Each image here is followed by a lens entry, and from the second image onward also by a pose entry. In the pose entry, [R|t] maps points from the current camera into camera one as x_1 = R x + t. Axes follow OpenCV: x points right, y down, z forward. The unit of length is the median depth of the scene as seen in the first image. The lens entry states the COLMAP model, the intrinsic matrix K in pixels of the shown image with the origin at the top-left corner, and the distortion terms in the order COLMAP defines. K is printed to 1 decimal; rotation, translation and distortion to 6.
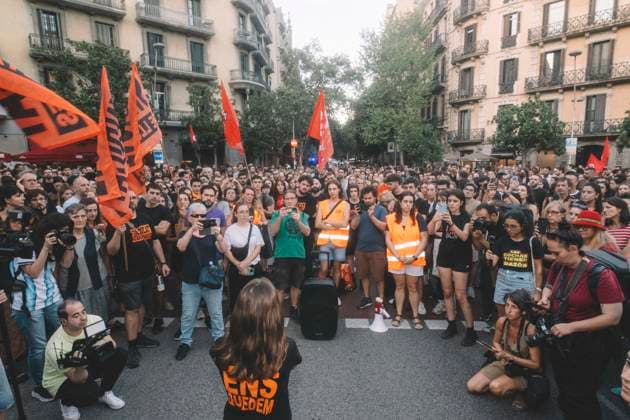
lens RADIAL K [[374.6, 0, 322.3], [0, 374.6, 211.4], [0, 0, 1]] dist [0.024284, -0.002009]
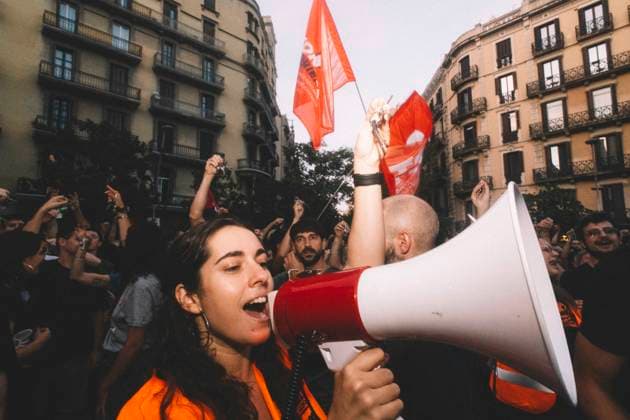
lens RADIAL K [[341.2, 0, 316.1], [0, 341.2, 213.2], [0, 0, 1]] dist [-0.026939, 0.005127]
pose [[0.999919, 0.009414, 0.008510, -0.042442], [-0.006982, 0.968076, -0.250558, -0.009854], [-0.010597, 0.250478, 0.968064, 0.156925]]
